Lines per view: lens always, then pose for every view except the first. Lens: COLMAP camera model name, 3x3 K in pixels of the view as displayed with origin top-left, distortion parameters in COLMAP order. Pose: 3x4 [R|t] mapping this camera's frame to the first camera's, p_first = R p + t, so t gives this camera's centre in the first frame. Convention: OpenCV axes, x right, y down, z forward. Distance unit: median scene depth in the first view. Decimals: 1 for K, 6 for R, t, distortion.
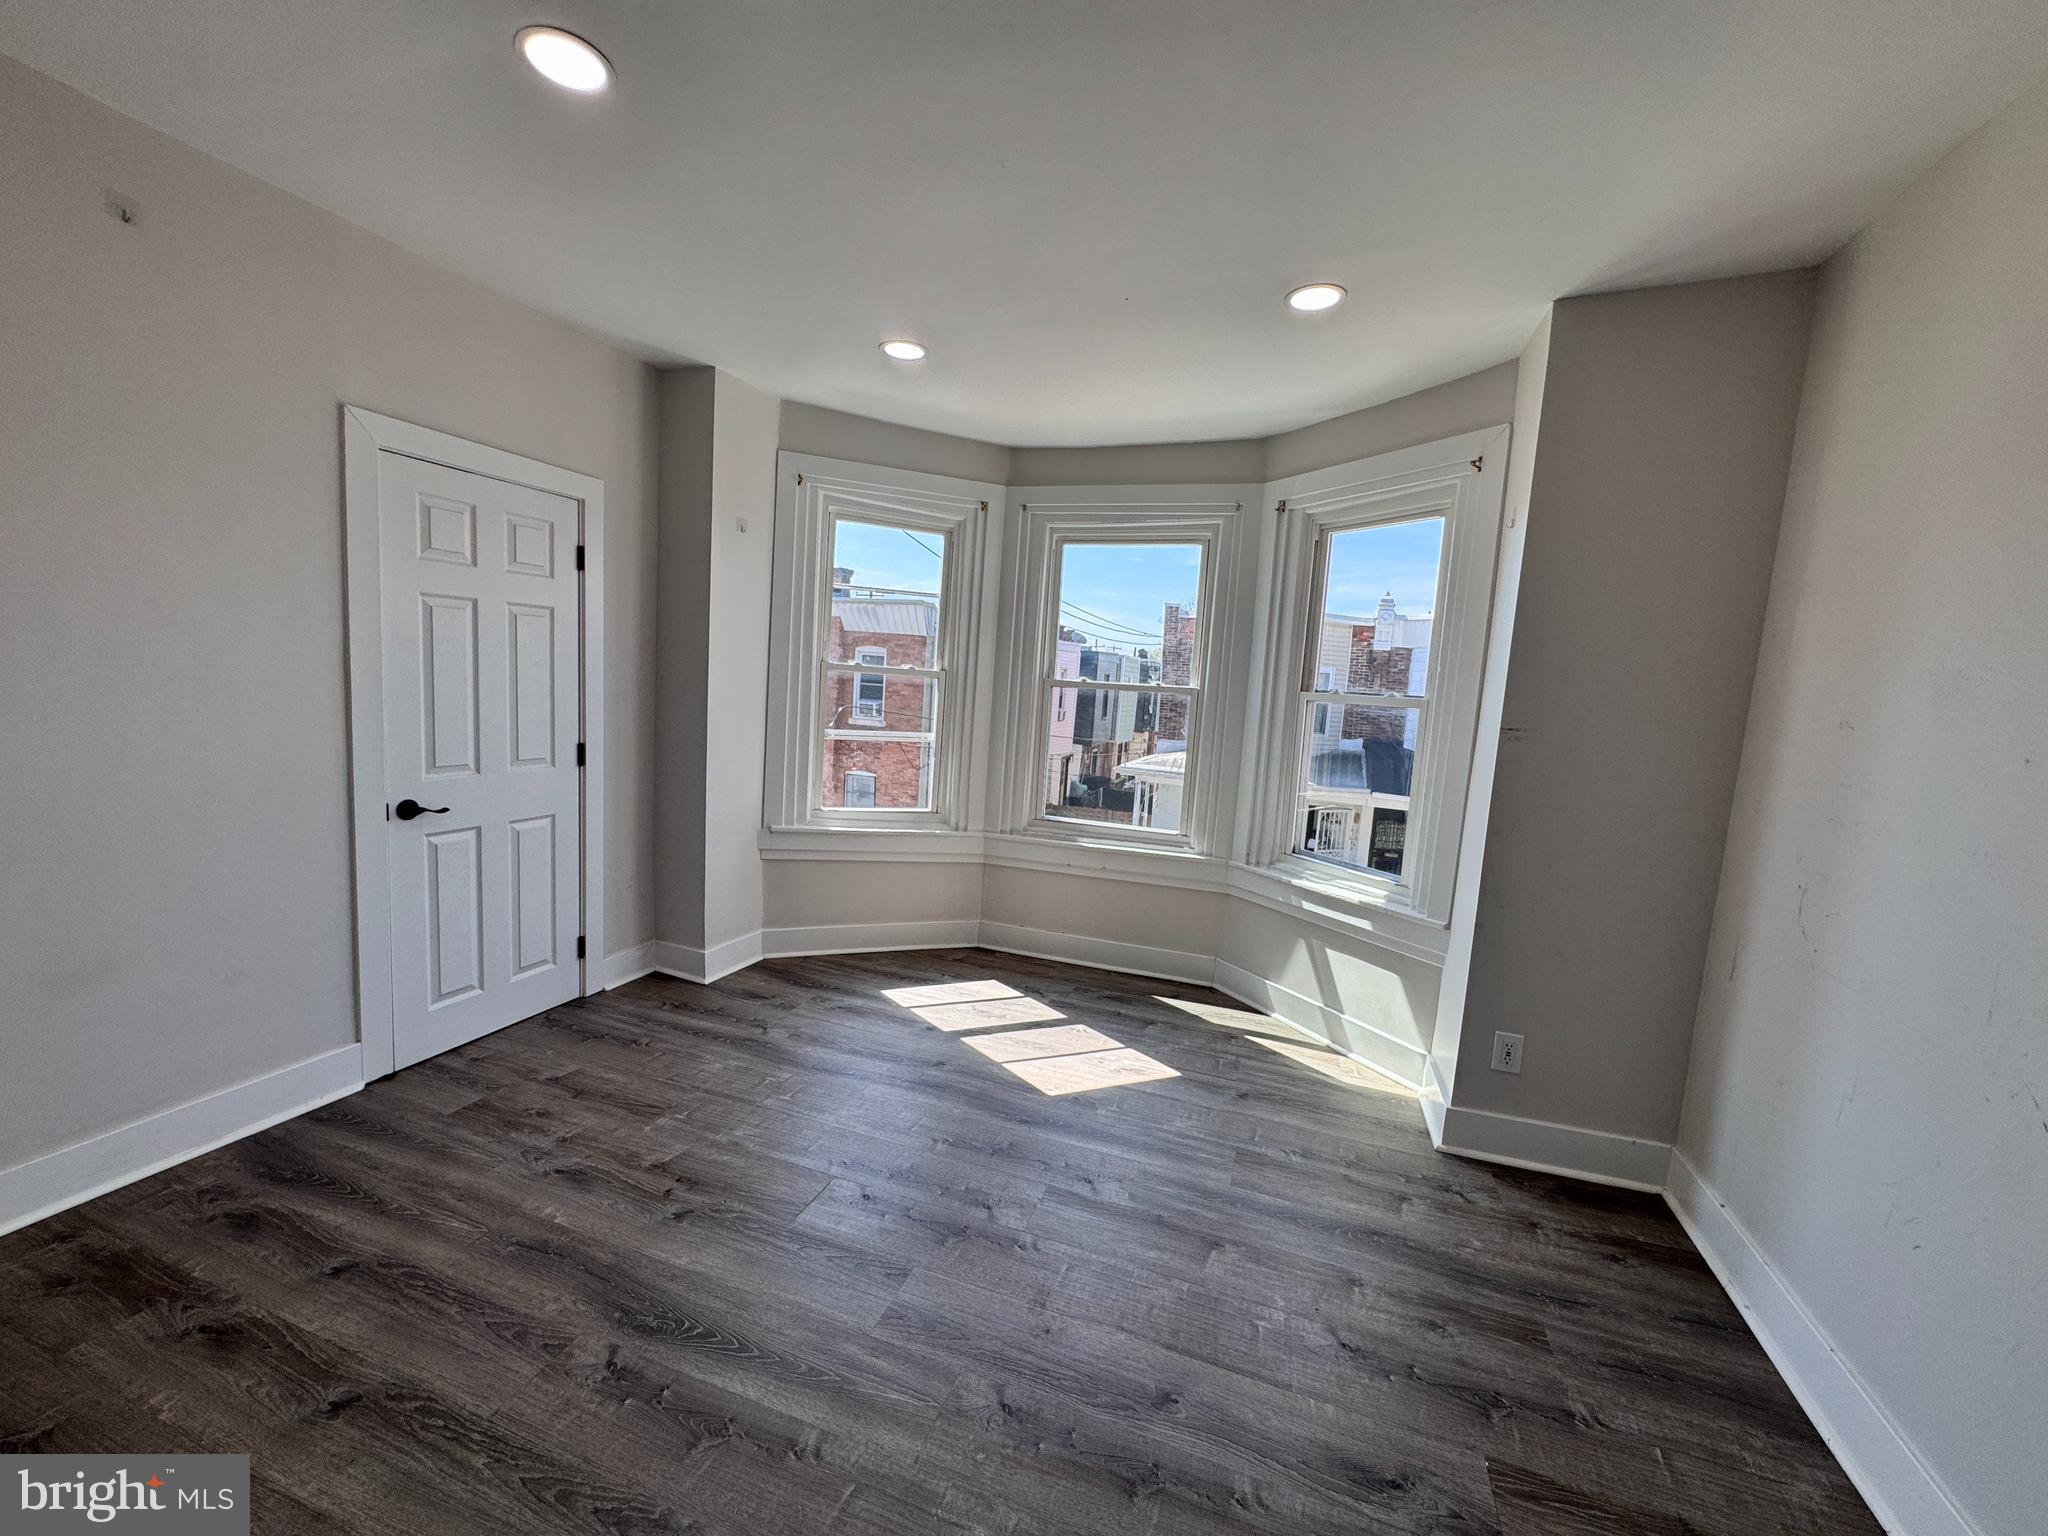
lens RADIAL K [[820.9, 0, 1020.7], [0, 820.9, 766.9], [0, 0, 1]] dist [-0.003922, 0.000602]
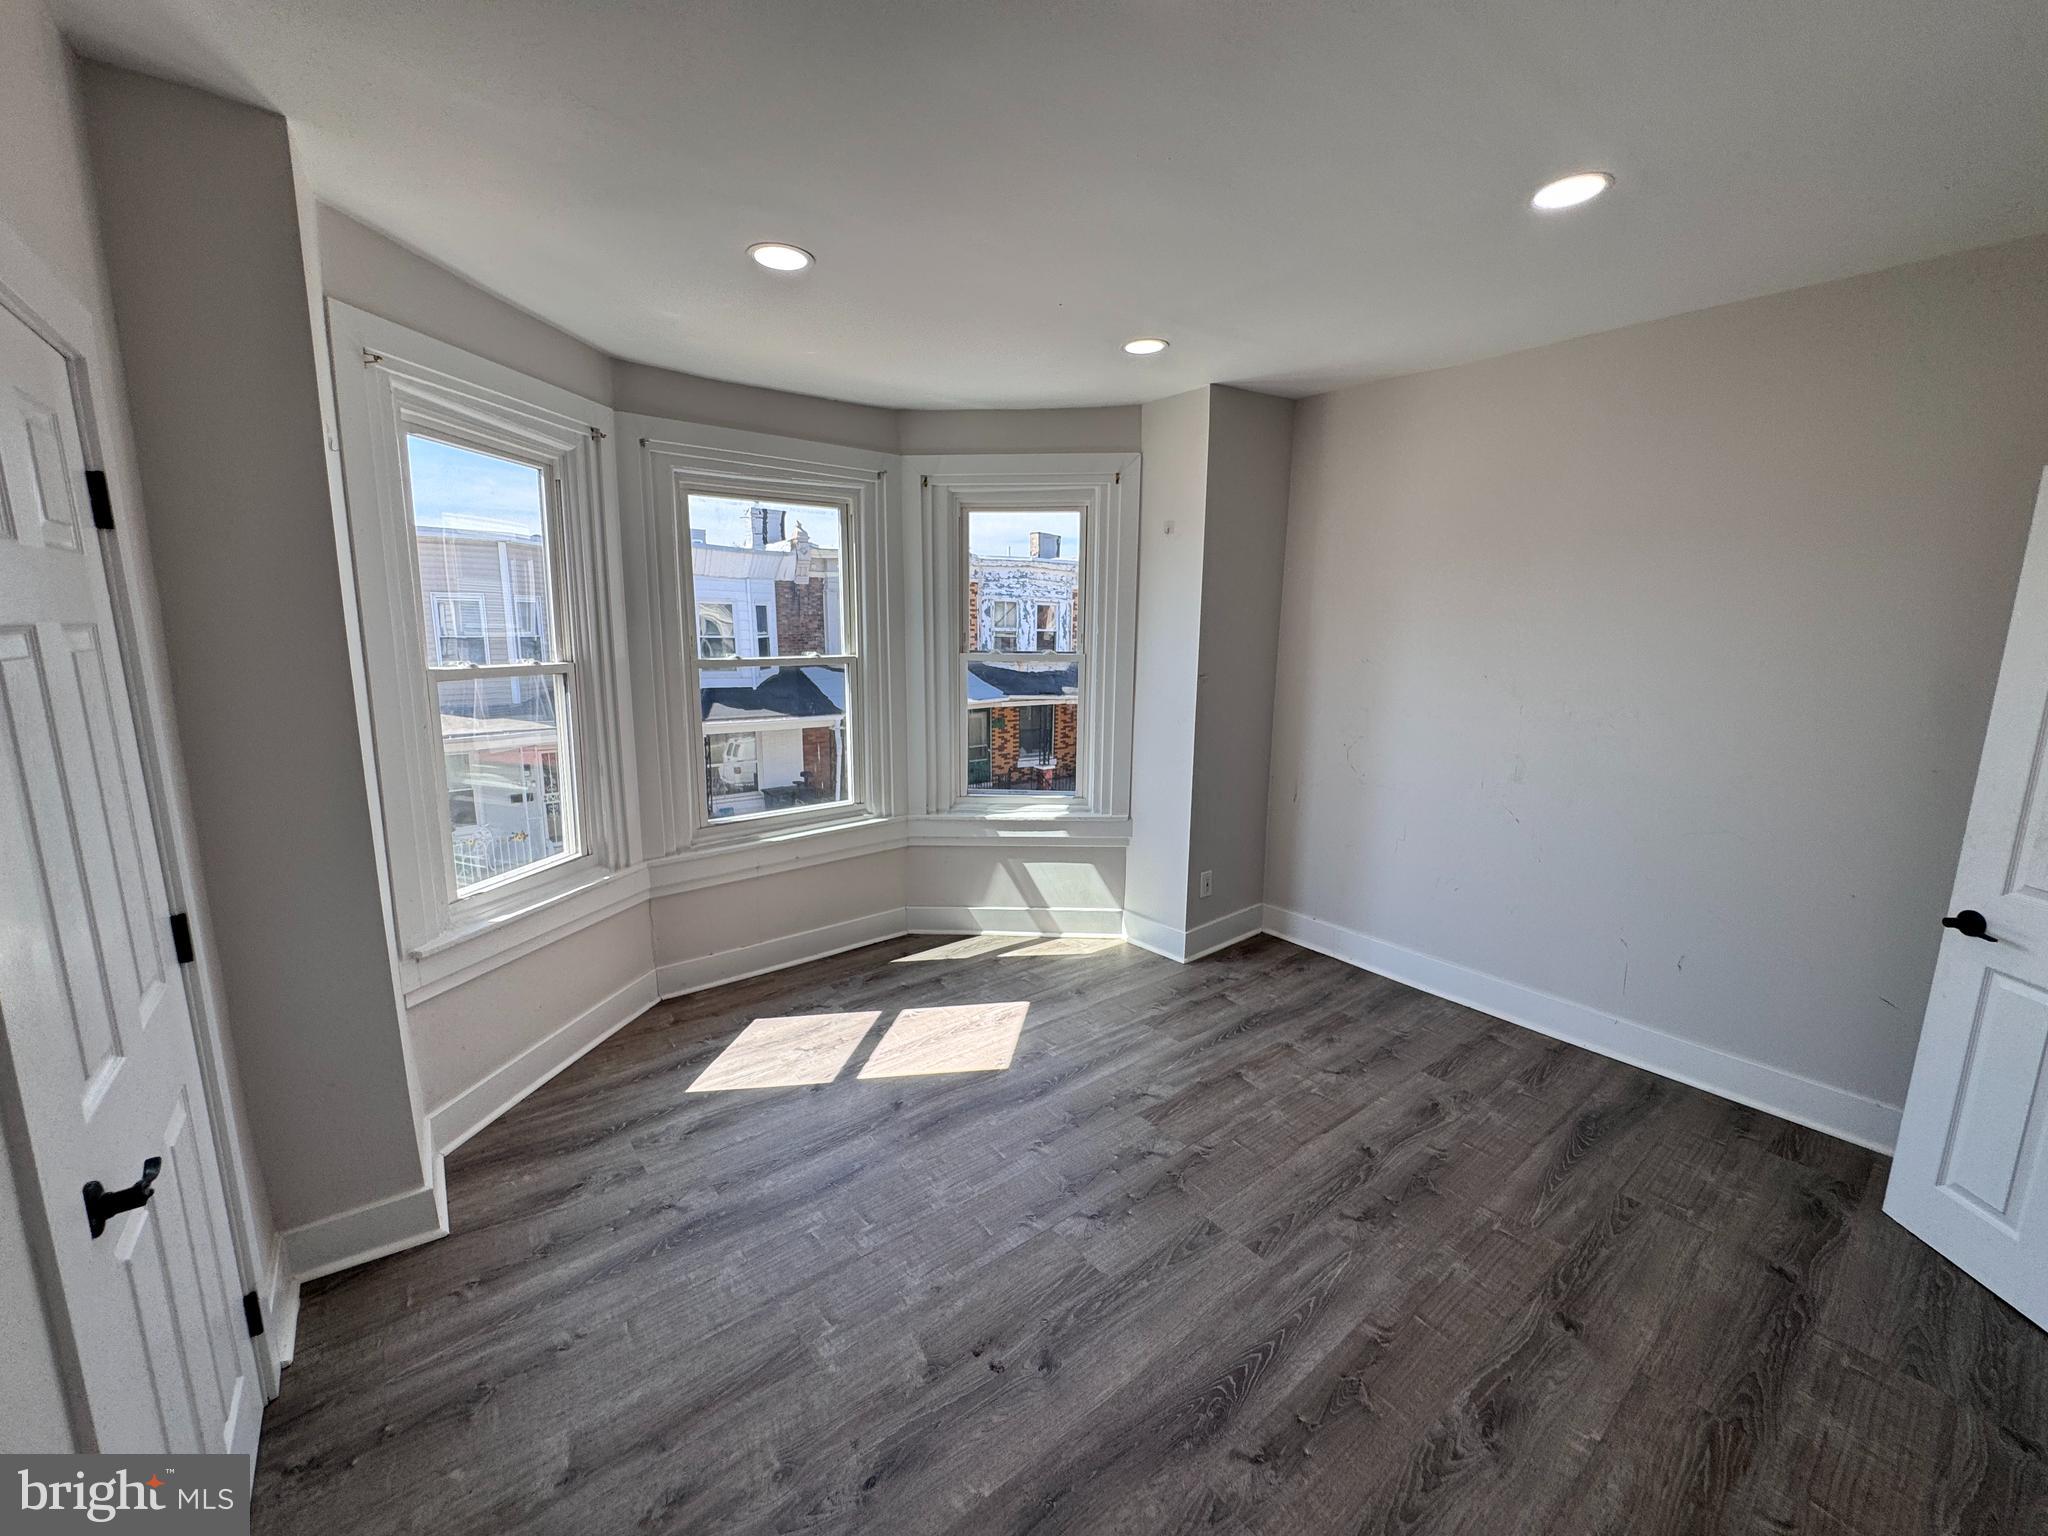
lens RADIAL K [[820.9, 0, 1020.7], [0, 820.9, 766.9], [0, 0, 1]] dist [-0.003922, 0.000602]
pose [[0.529987, -0.203217, 0.823297, -0.613179], [0.117260, 0.979097, 0.166189, -0.124007], [-0.839860, 0.008462, 0.542738, 0.339603]]
